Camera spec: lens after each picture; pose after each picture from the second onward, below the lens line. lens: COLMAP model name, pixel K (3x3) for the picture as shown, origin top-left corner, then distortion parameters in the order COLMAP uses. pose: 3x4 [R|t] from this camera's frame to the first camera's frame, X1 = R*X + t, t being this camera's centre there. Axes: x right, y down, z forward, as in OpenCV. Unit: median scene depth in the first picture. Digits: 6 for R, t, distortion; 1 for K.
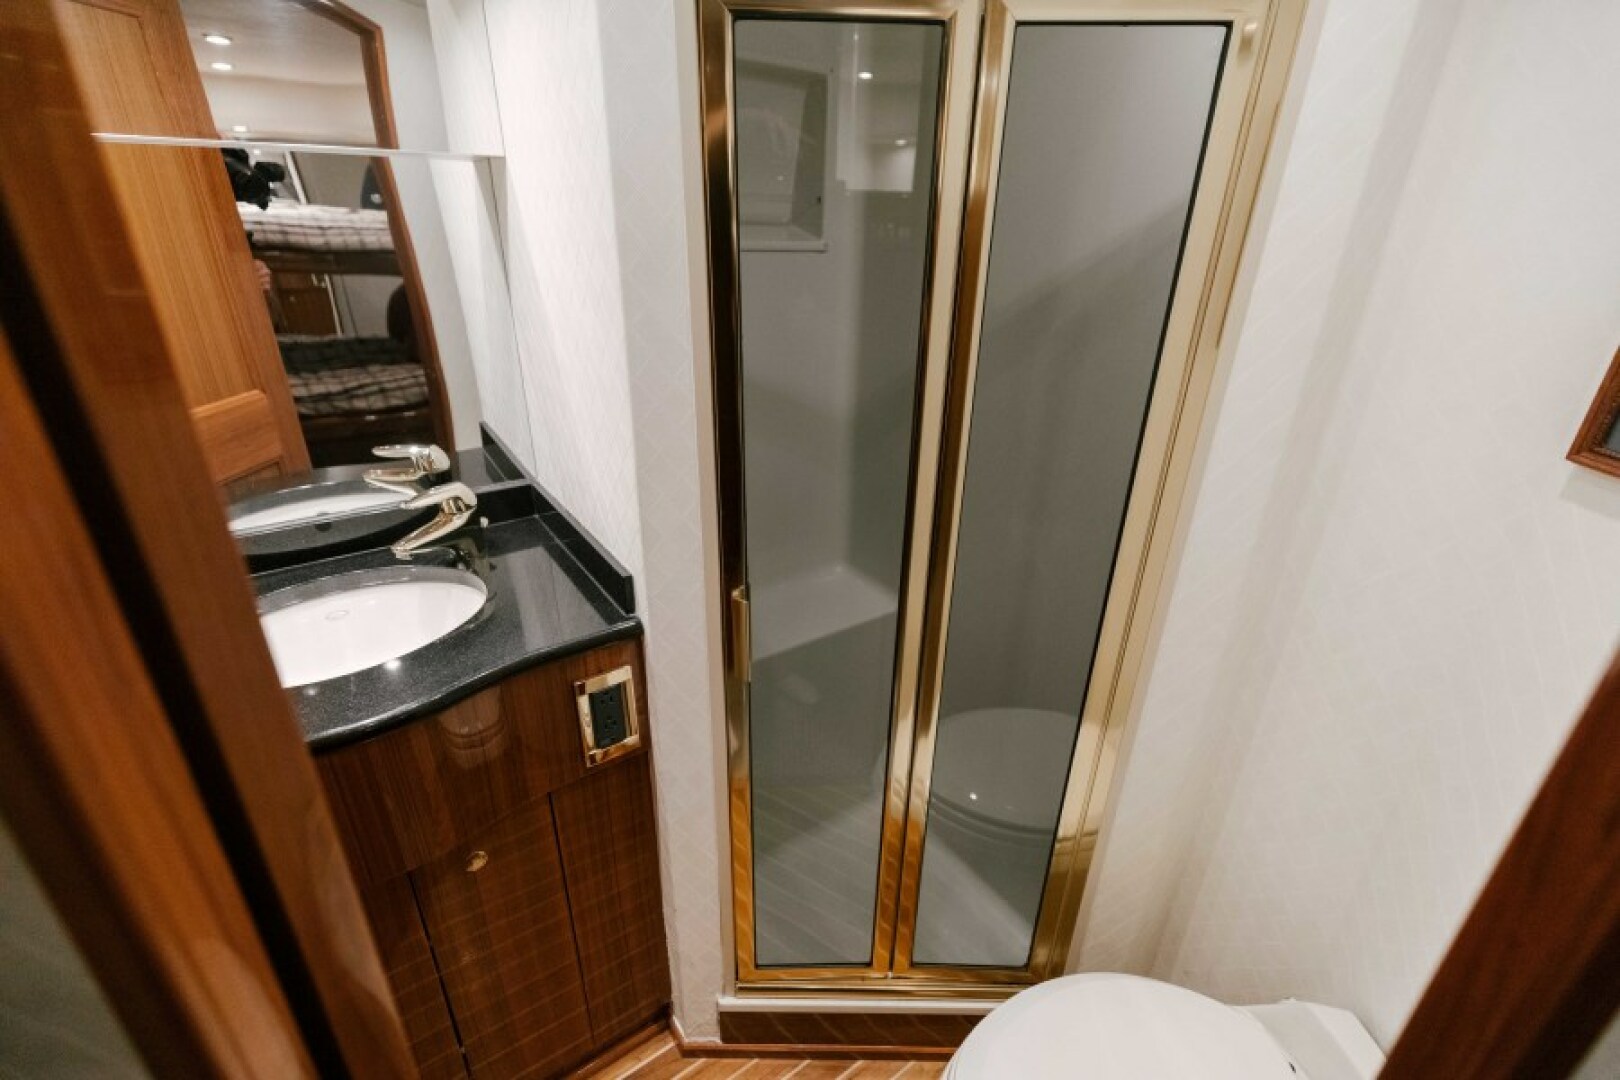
lens RADIAL K [[723.3, 0, 812.6], [0, 723.3, 534.4], [0, 0, 1]] dist [0.010851, -0.002884]
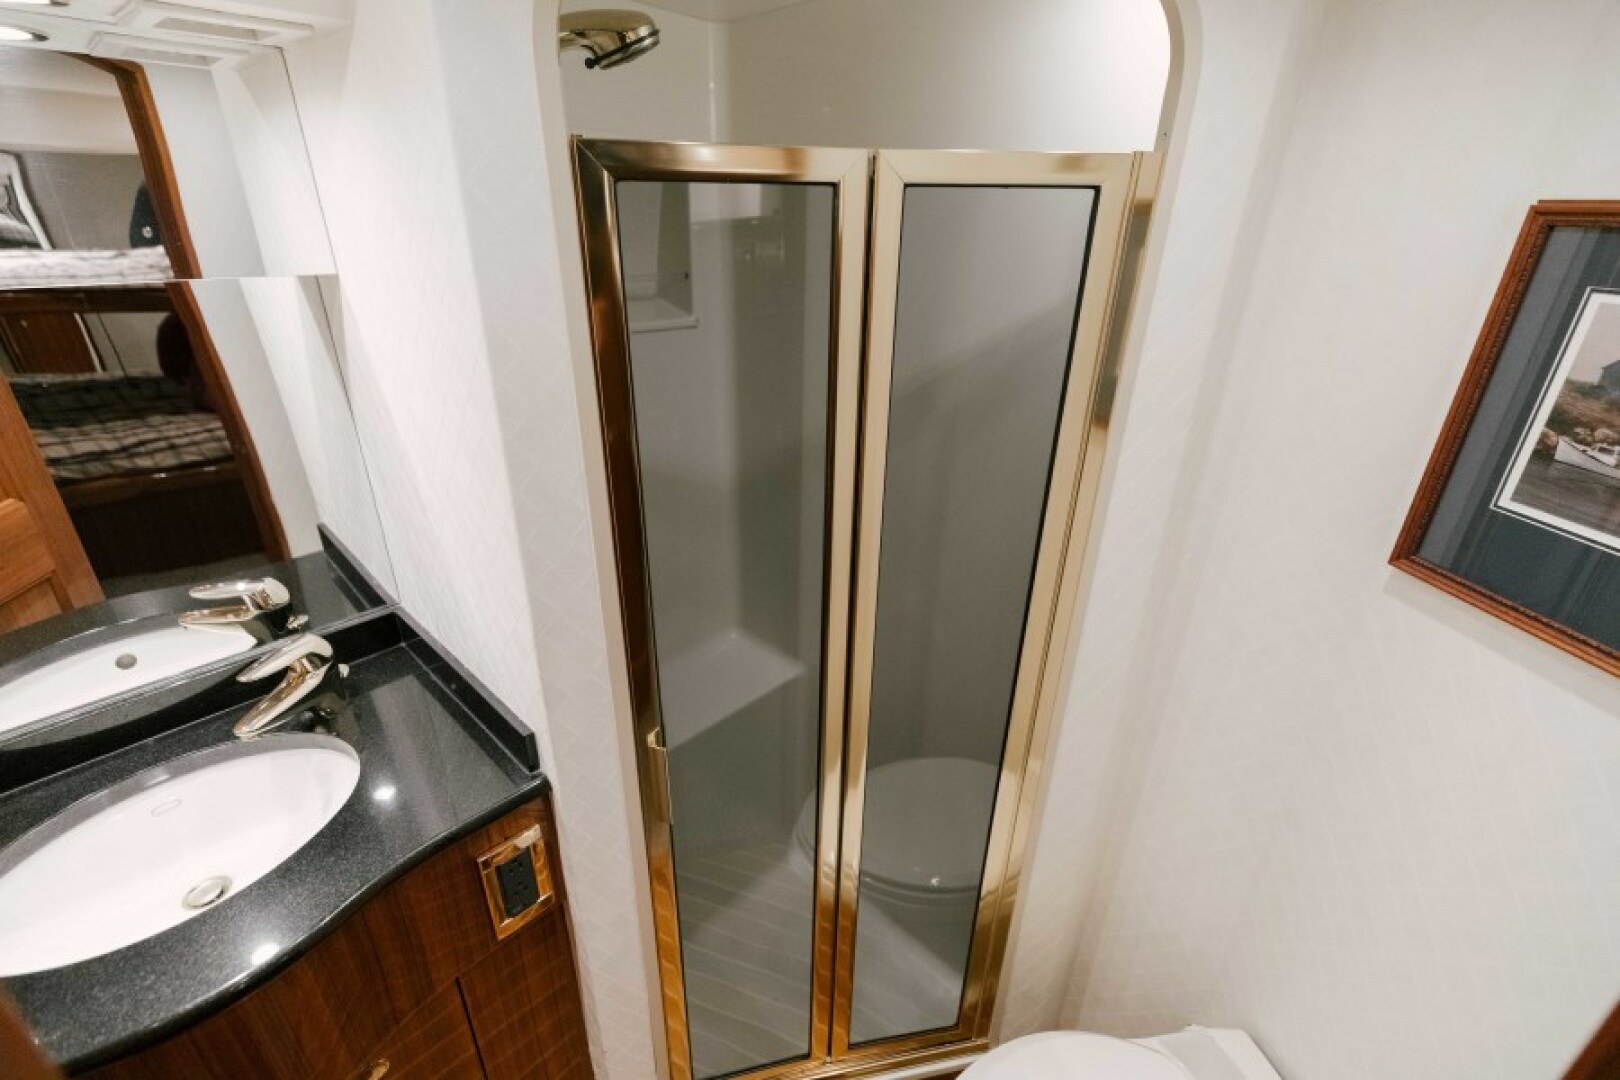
lens RADIAL K [[723.3, 0, 812.0], [0, 723.3, 529.1], [0, 0, 1]] dist [0.010851, -0.002884]
pose [[0.979173, -0.084824, 0.184457, -0.043910], [0.082523, 0.996386, 0.020129, -0.164492], [-0.185498, -0.004488, 0.982634, 0.023923]]
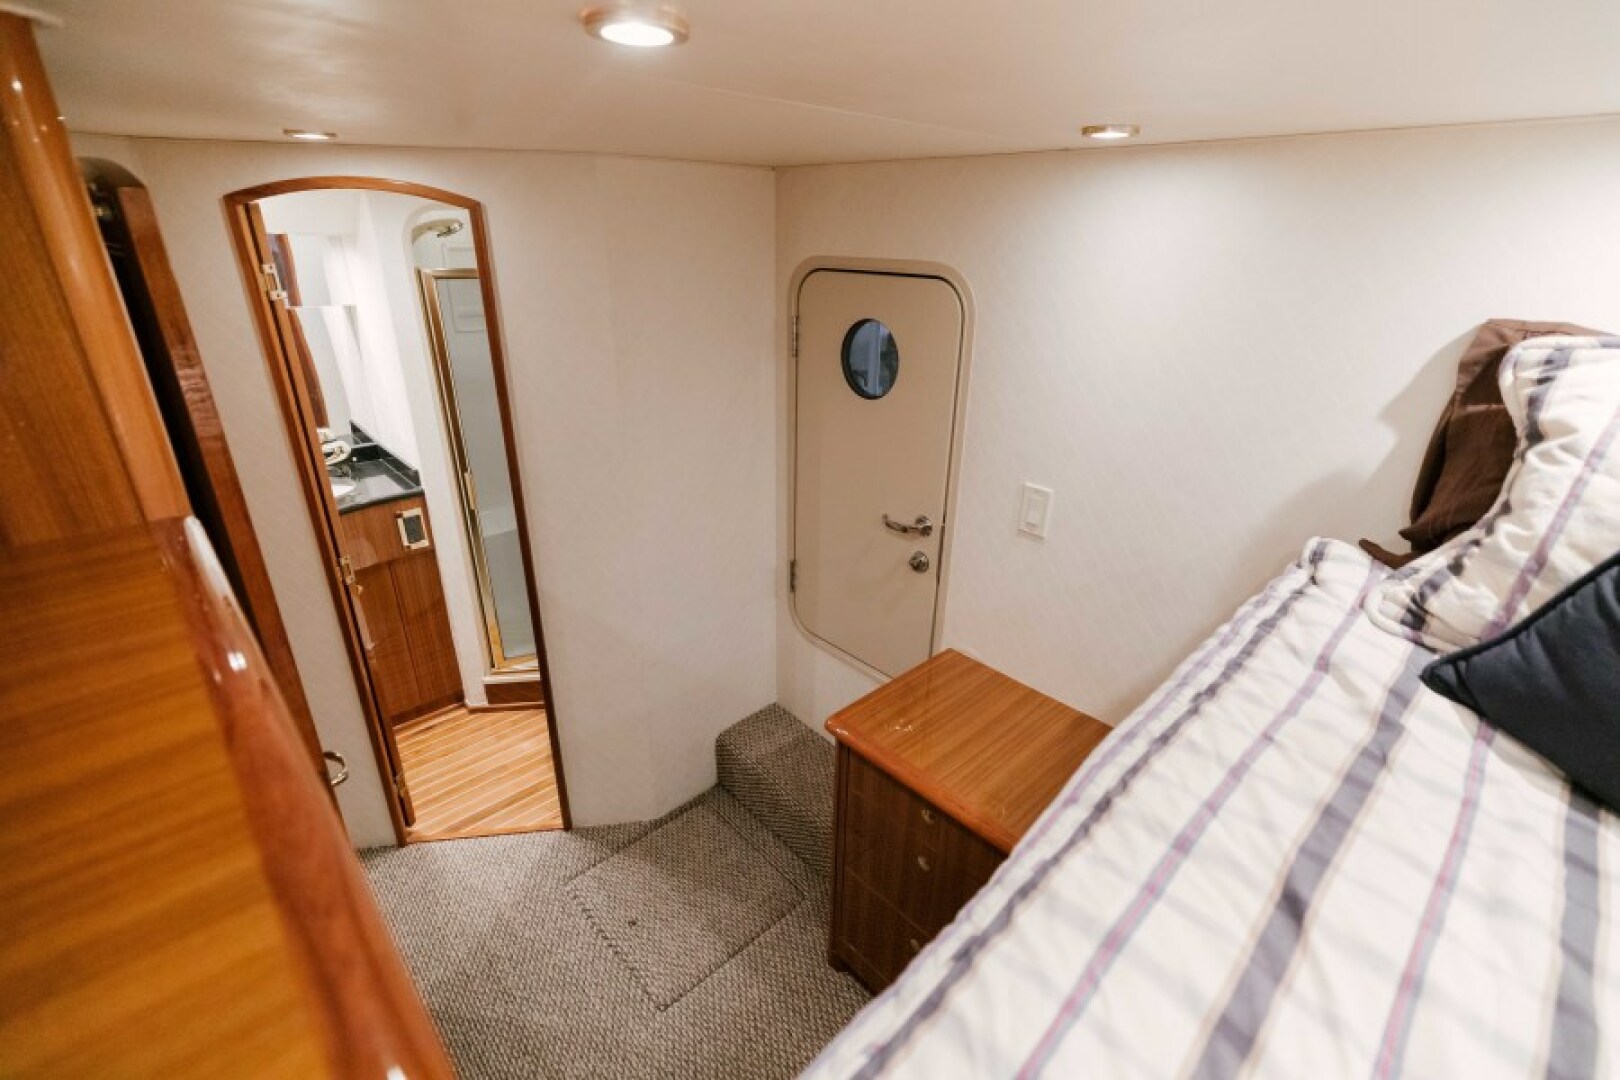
lens RADIAL K [[723.3, 0, 811.6], [0, 723.3, 537.1], [0, 0, 1]] dist [0.010851, -0.002884]
pose [[0.989347, -0.058021, 0.133514, 0.659234], [0.060258, 0.998101, -0.012766, 0.350573], [-0.132520, 0.020675, 0.990965, -1.467804]]
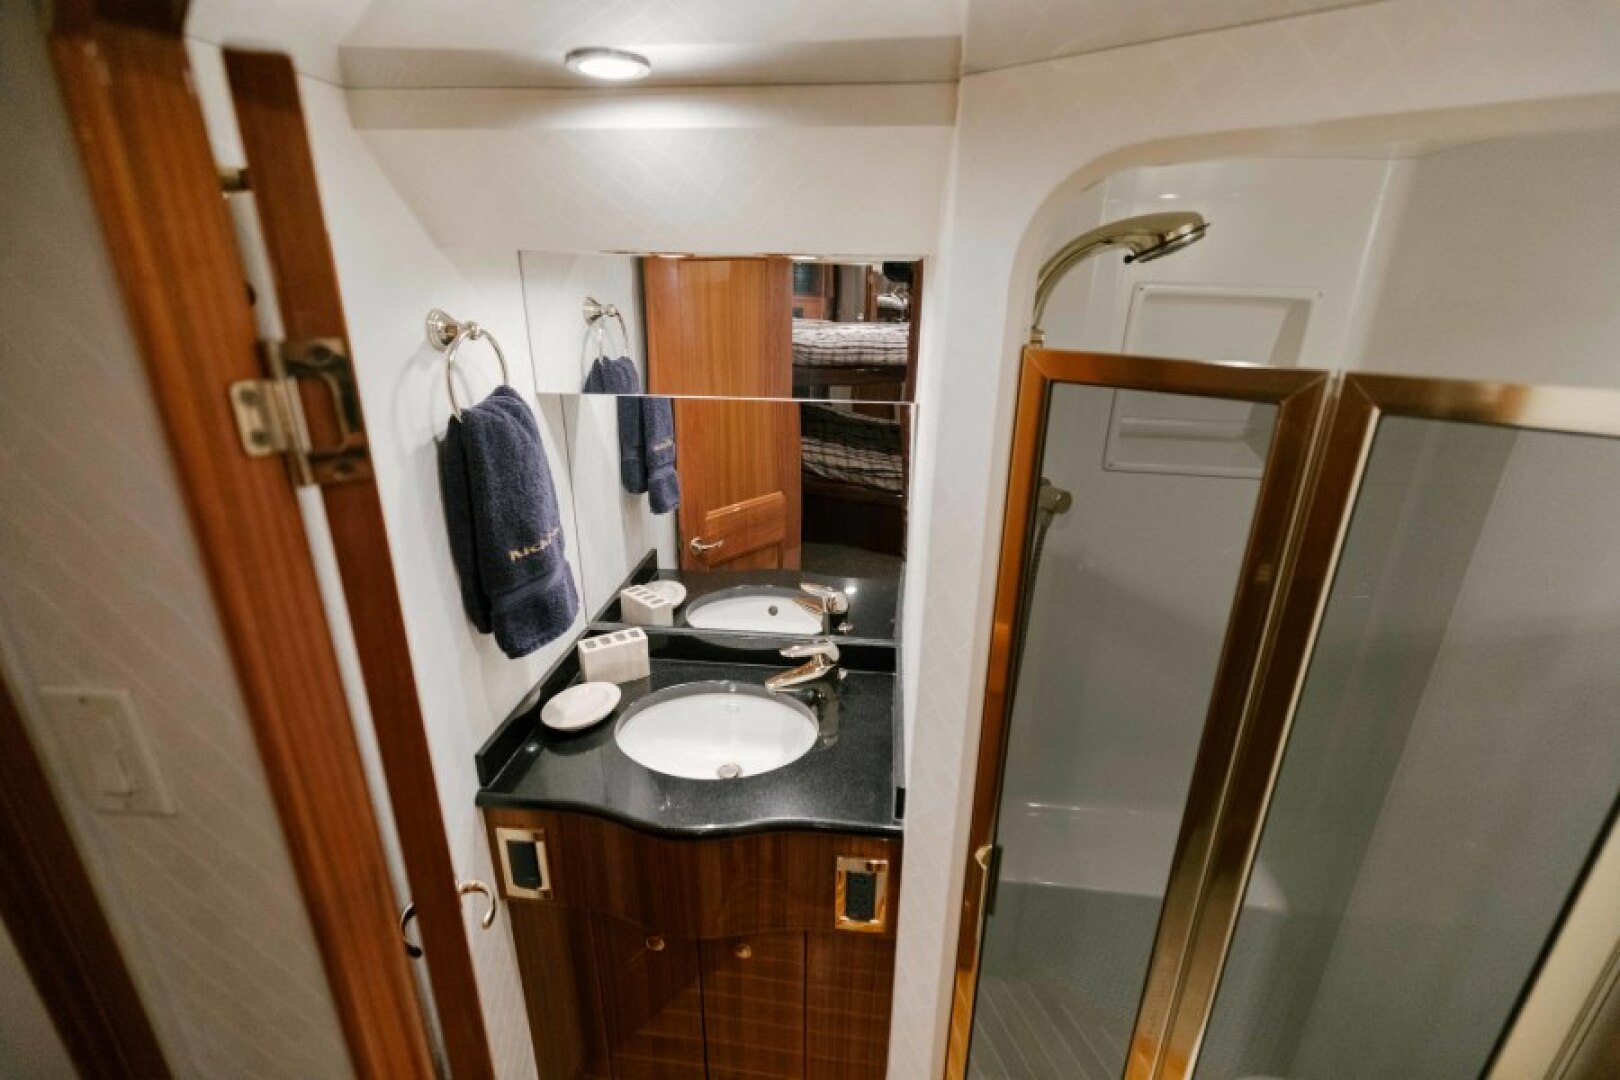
lens RADIAL K [[723.3, 0, 818.6], [0, 723.3, 532.9], [0, 0, 1]] dist [0.010851, -0.002884]
pose [[0.756632, 0.220489, -0.615542, 0.211164], [-0.271642, 0.962338, 0.010806, -0.253082], [0.594742, 0.159031, 0.788030, -0.010331]]
